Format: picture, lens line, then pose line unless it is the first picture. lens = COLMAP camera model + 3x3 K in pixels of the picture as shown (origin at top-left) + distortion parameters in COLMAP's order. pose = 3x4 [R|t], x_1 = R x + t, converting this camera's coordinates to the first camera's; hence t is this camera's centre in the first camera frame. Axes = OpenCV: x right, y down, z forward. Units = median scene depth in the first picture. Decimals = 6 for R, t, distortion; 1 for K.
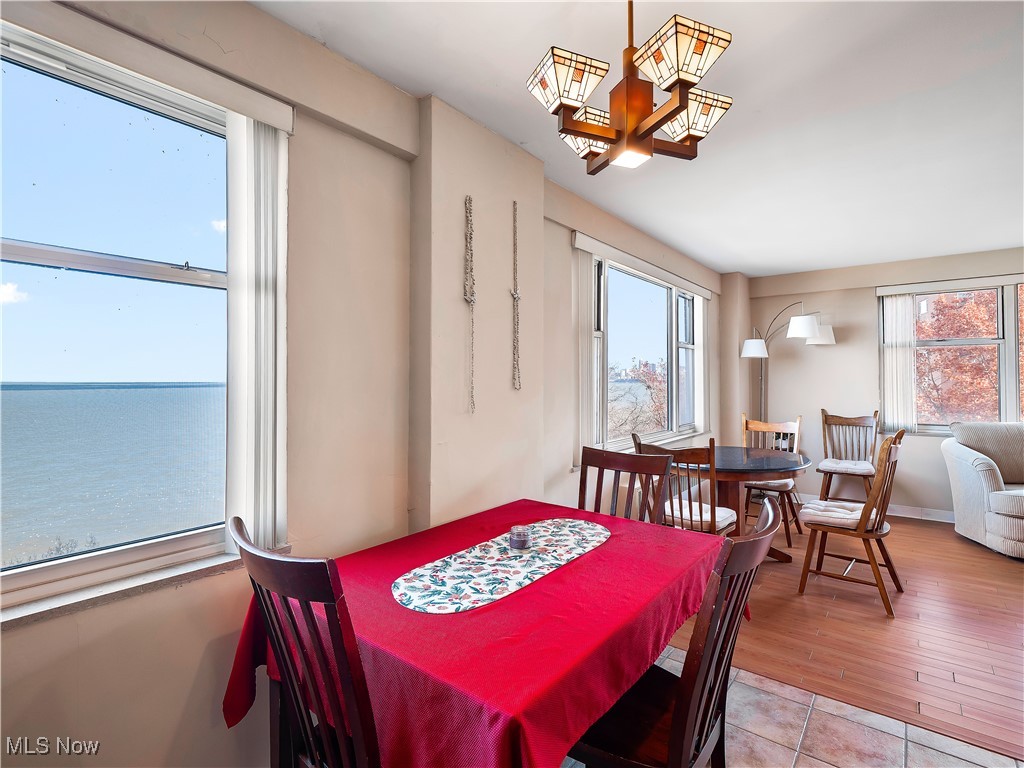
lens RADIAL K [[501.3, 0, 514.3], [0, 501.3, 381.7], [0, 0, 1]] dist [0.007048, -0.005399]
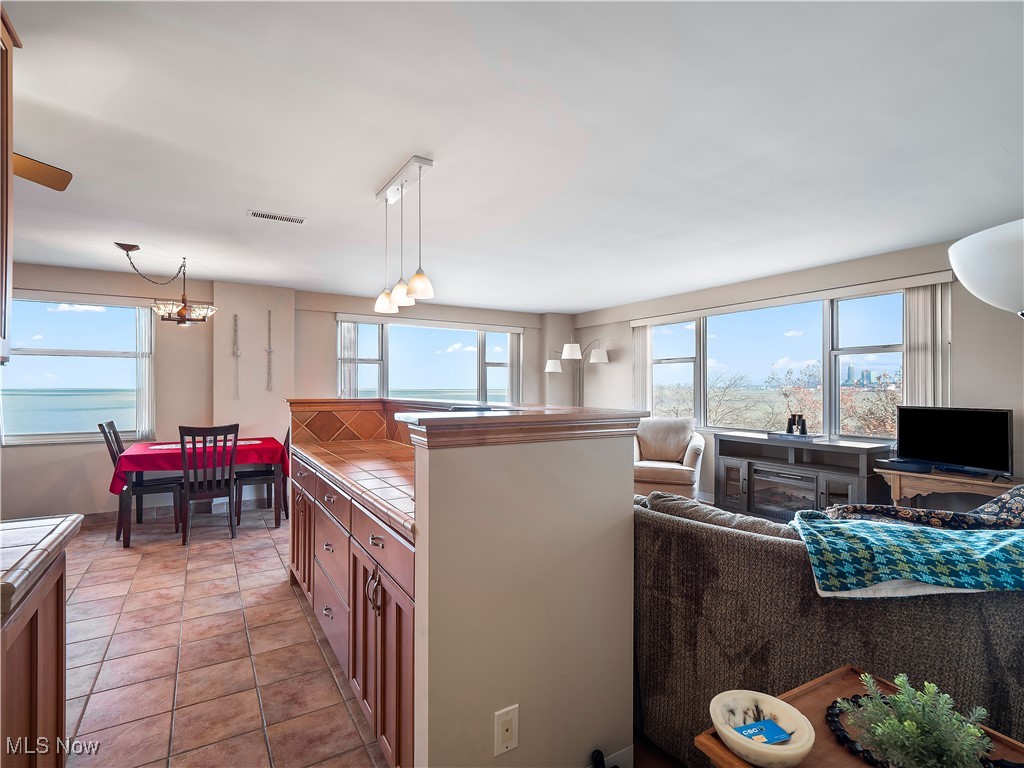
lens RADIAL K [[501.3, 0, 513.2], [0, 501.3, 389.7], [0, 0, 1]] dist [0.007048, -0.005399]
pose [[0.939847, 0.004642, -0.341565, 2.728856], [-0.006186, 0.999975, -0.003433, 0.017912], [0.341541, 0.005339, 0.939852, -1.186411]]
